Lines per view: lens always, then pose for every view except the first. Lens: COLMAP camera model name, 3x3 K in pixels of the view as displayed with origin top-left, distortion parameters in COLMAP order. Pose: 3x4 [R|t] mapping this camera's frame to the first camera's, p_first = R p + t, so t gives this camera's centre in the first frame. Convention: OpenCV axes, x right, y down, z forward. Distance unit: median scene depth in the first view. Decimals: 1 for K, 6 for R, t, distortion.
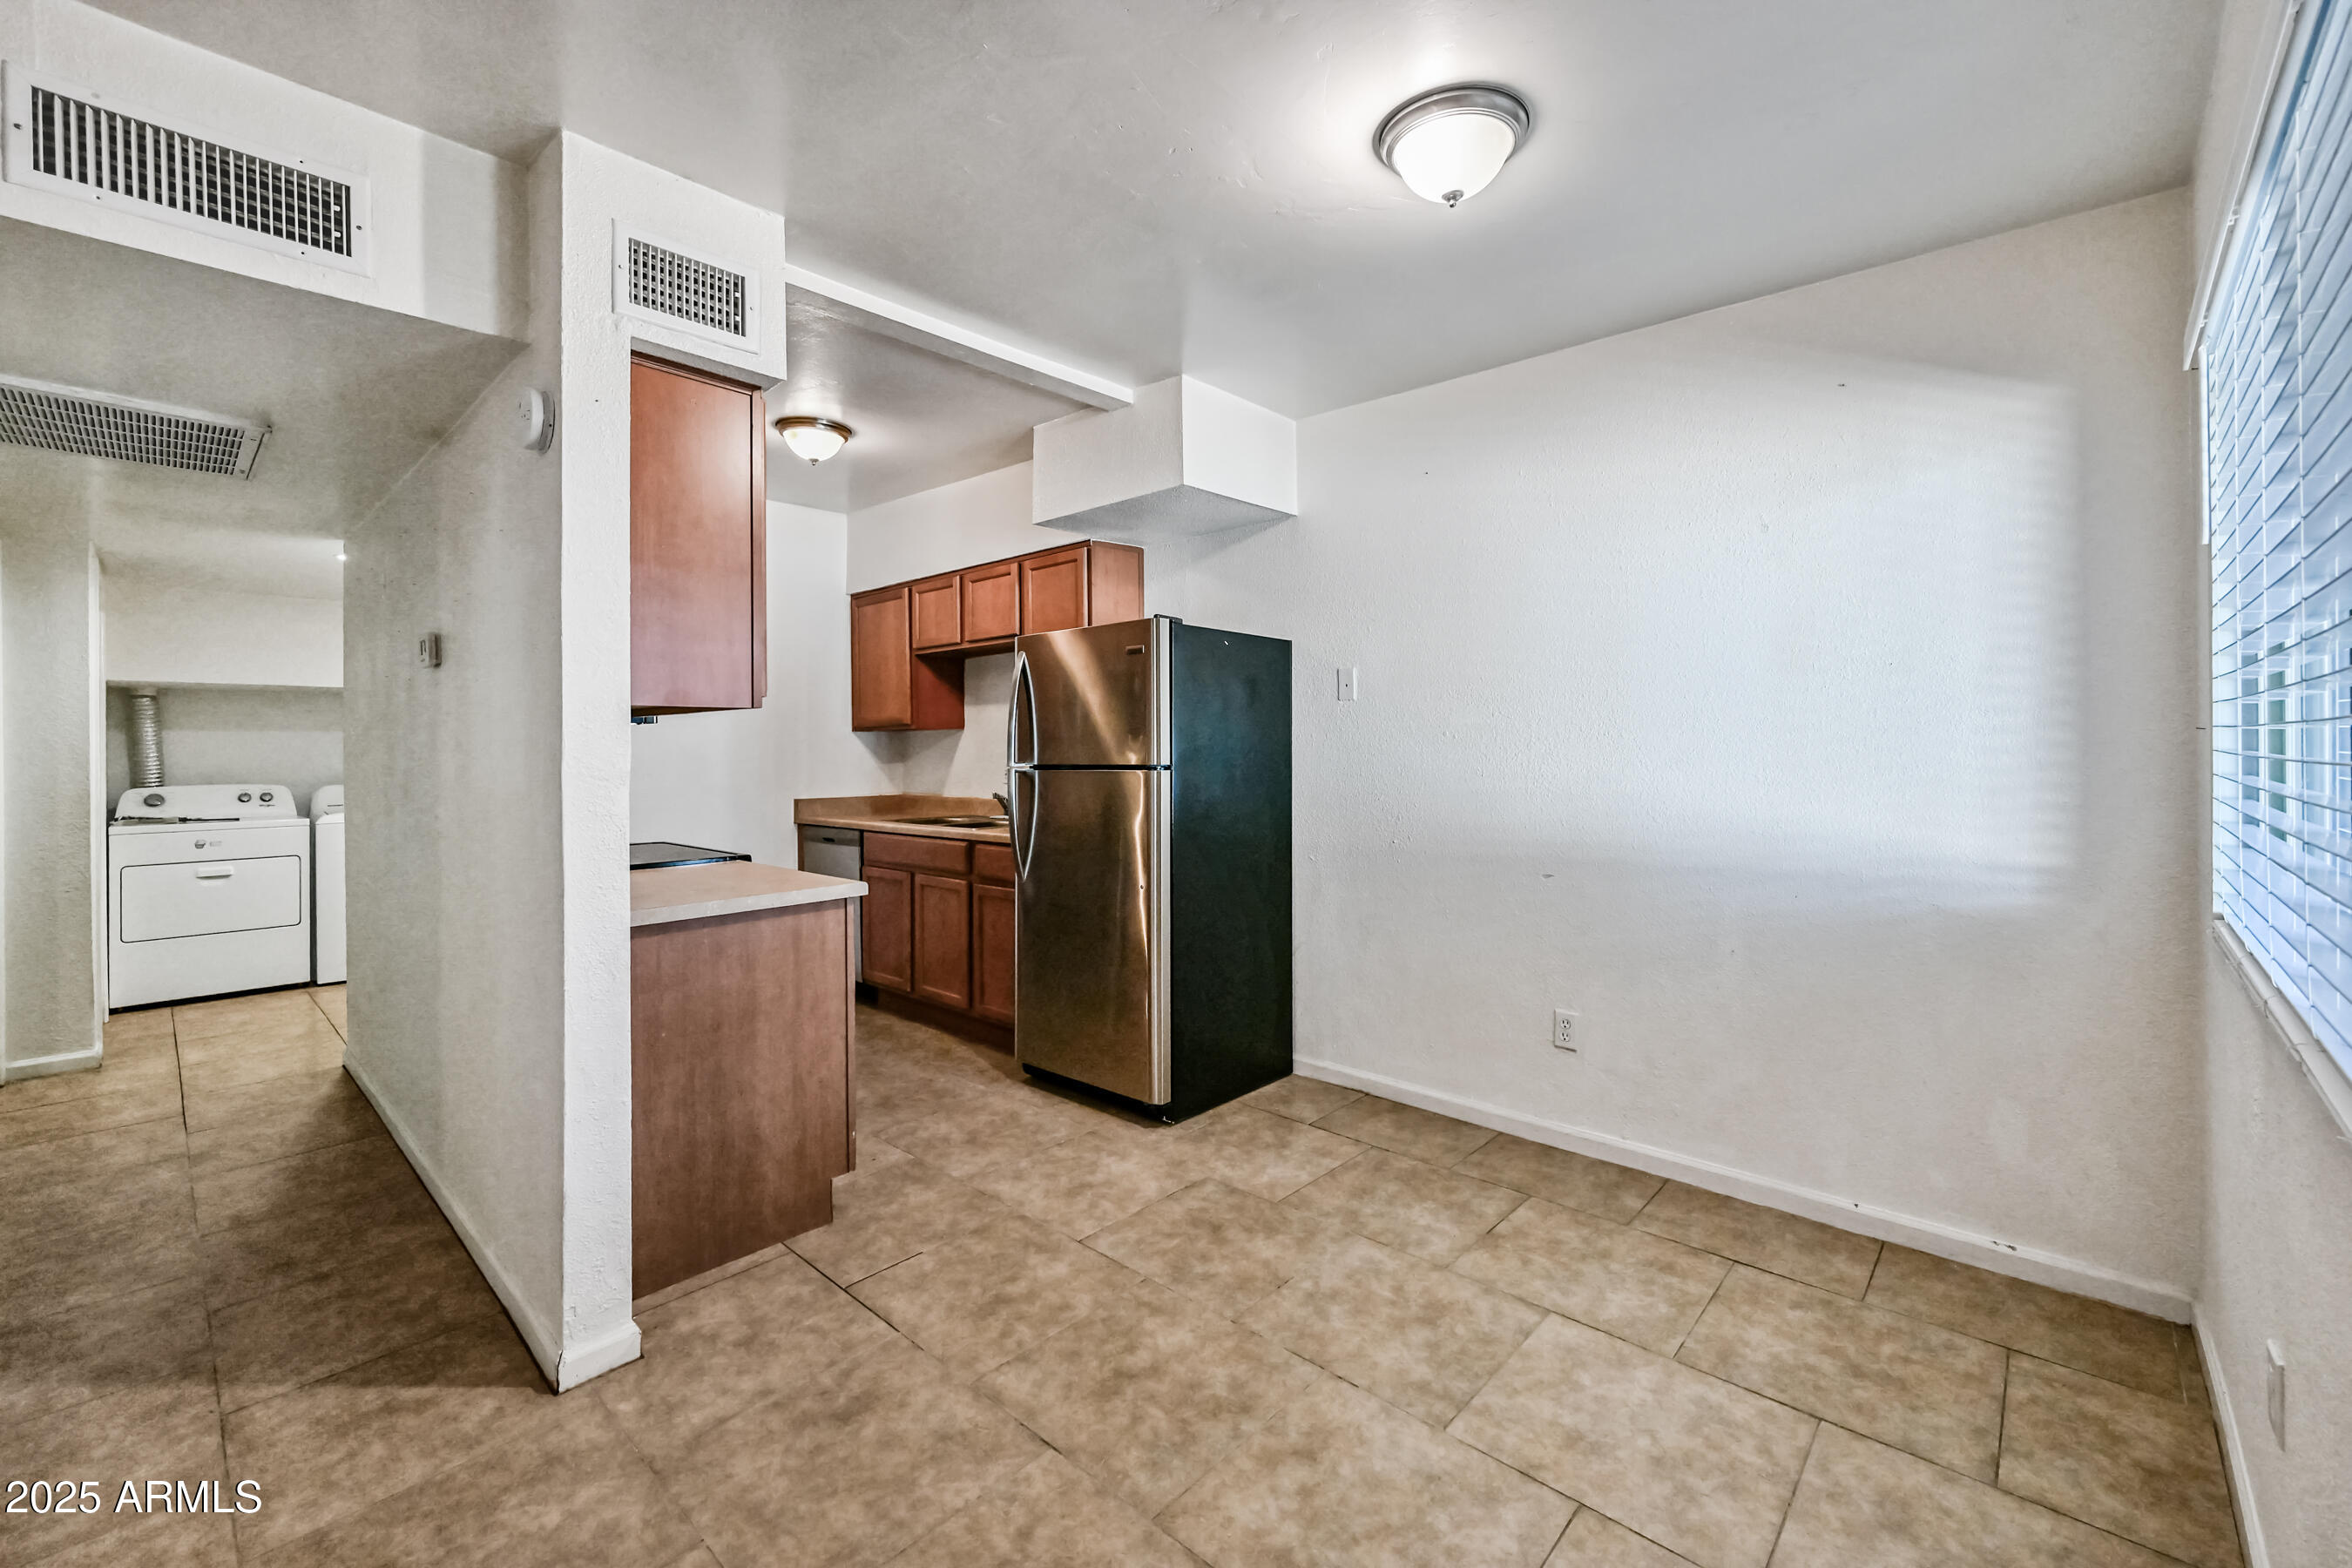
lens RADIAL K [[967.4, 0, 1176.3], [0, 967.4, 750.5], [0, 0, 1]] dist [-0.000322, 0.000183]
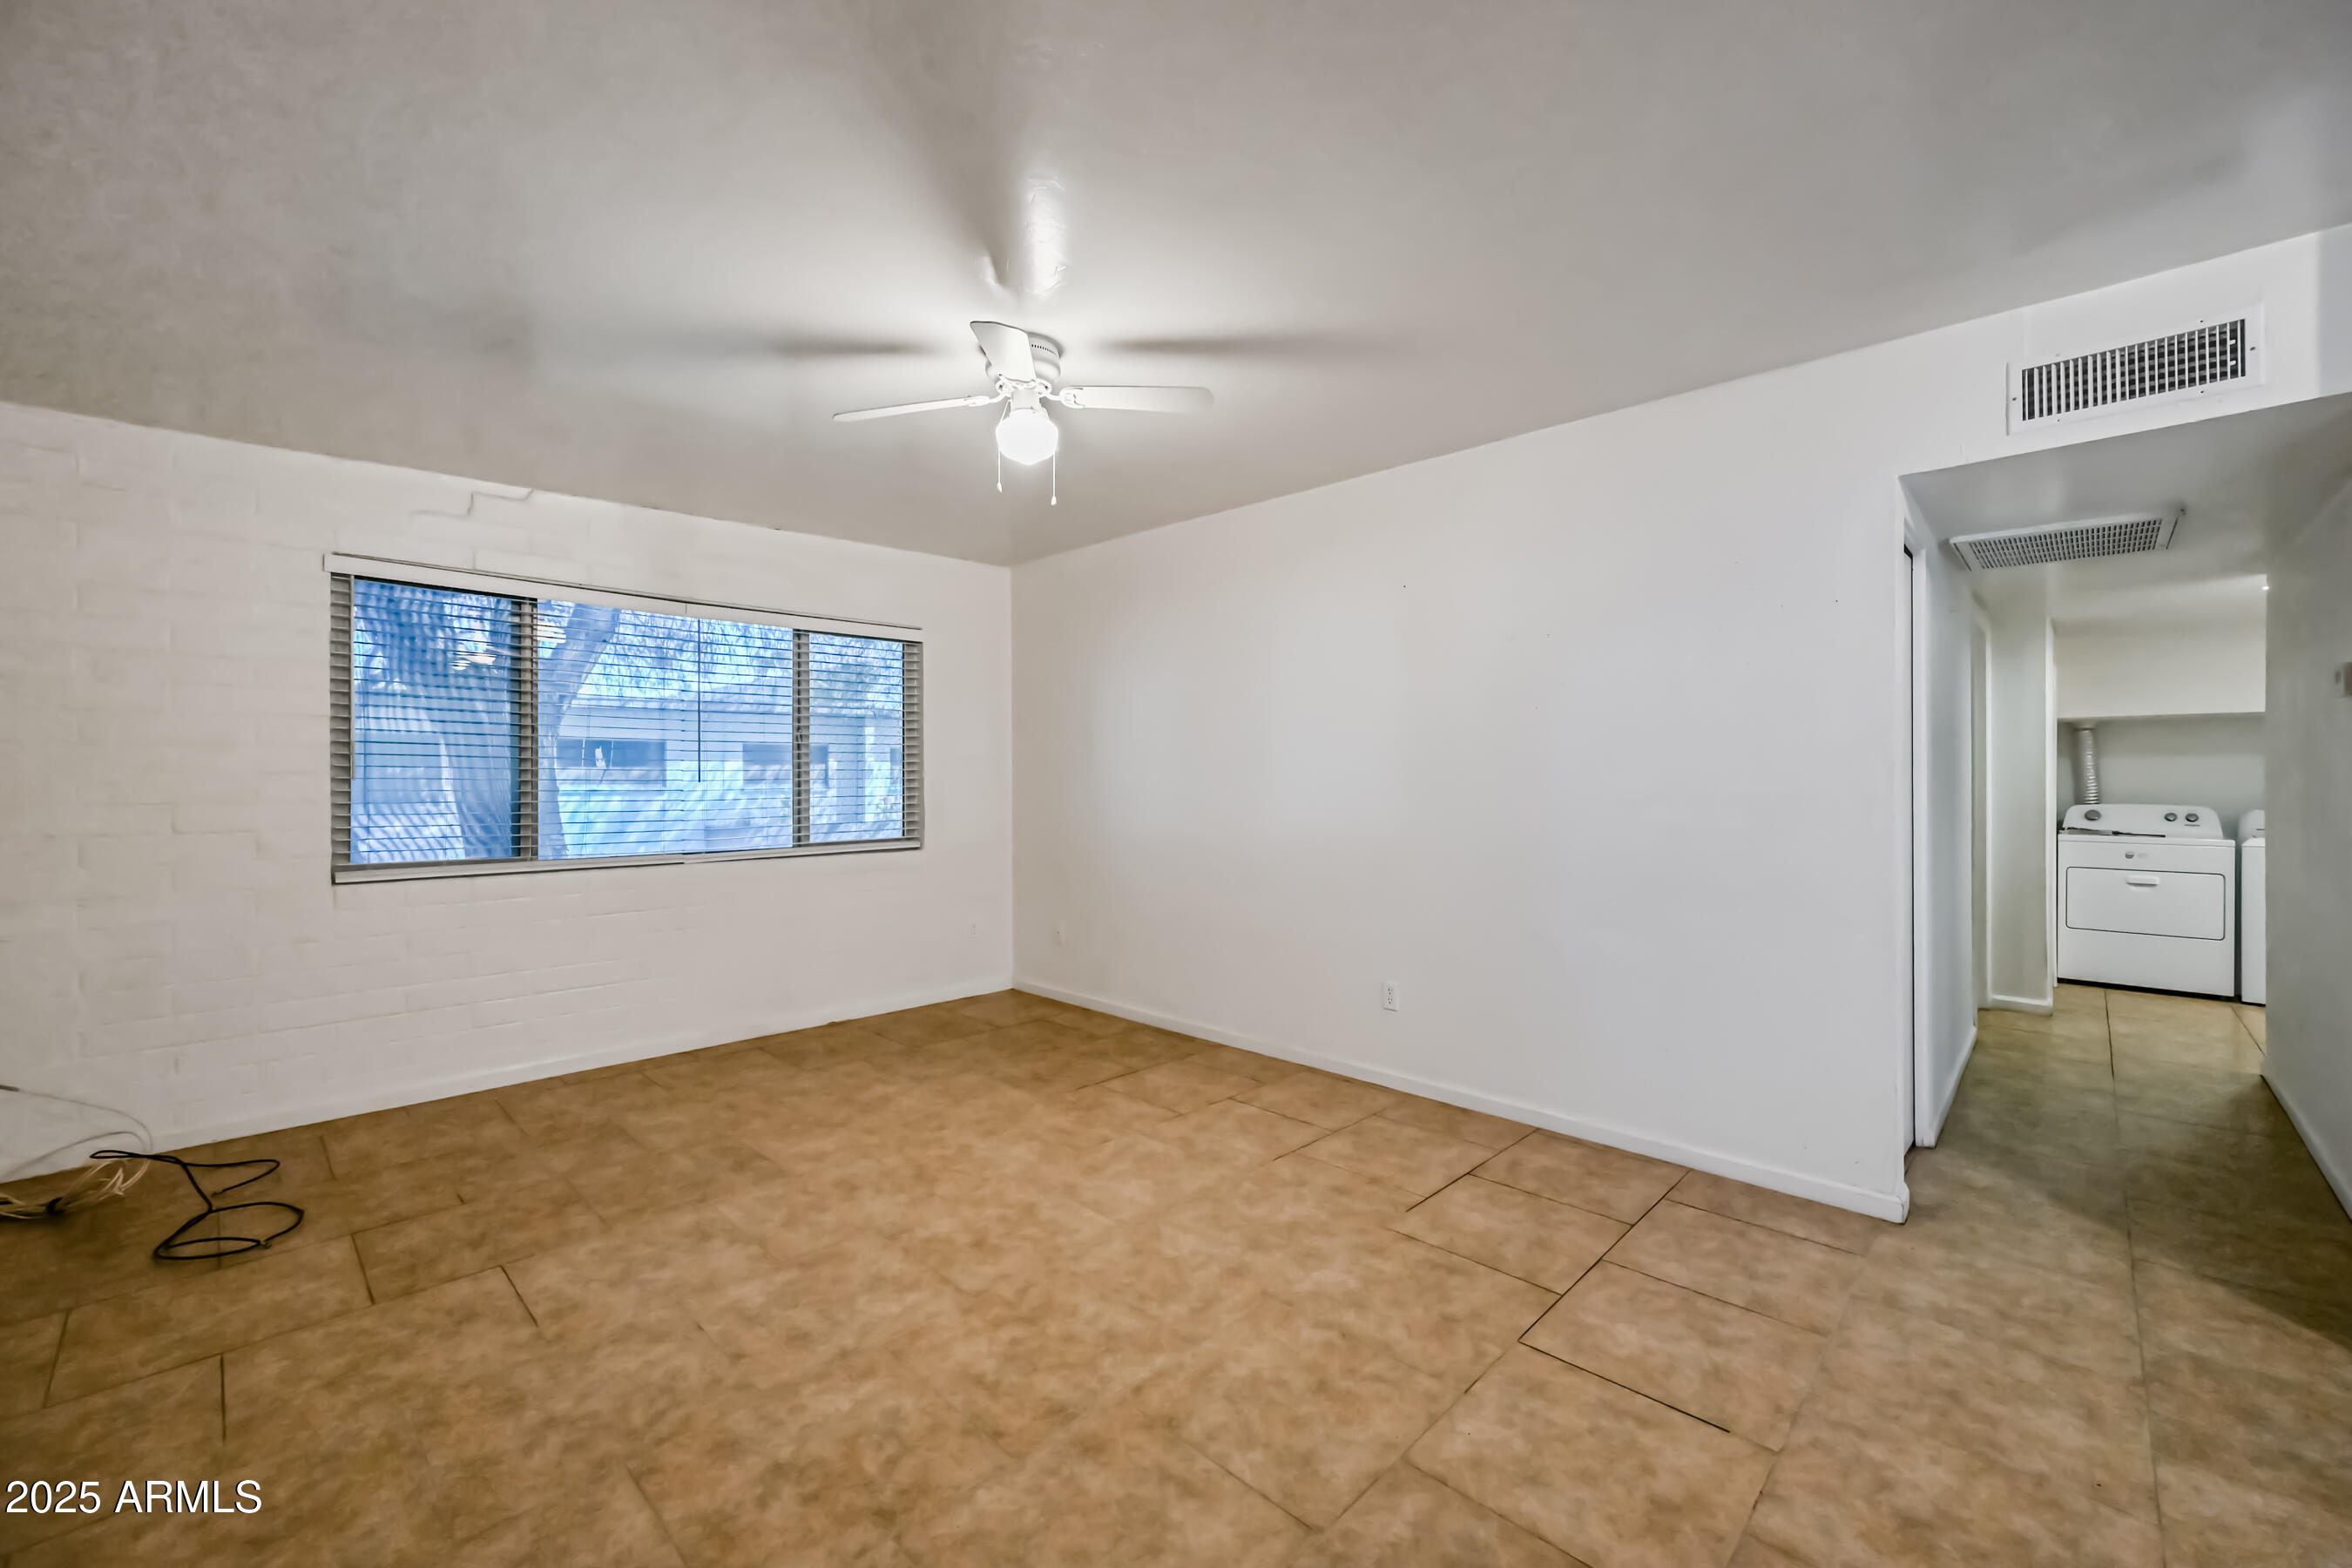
lens RADIAL K [[945.0, 0, 1177.7], [0, 945.0, 773.0], [0, 0, 1]] dist [0.000684, -0.000011]
pose [[-0.013113, 0.003853, -0.999907, 0.180788], [-0.004989, 0.999980, 0.003919, -0.000458], [0.999902, 0.005040, -0.013094, -0.166235]]
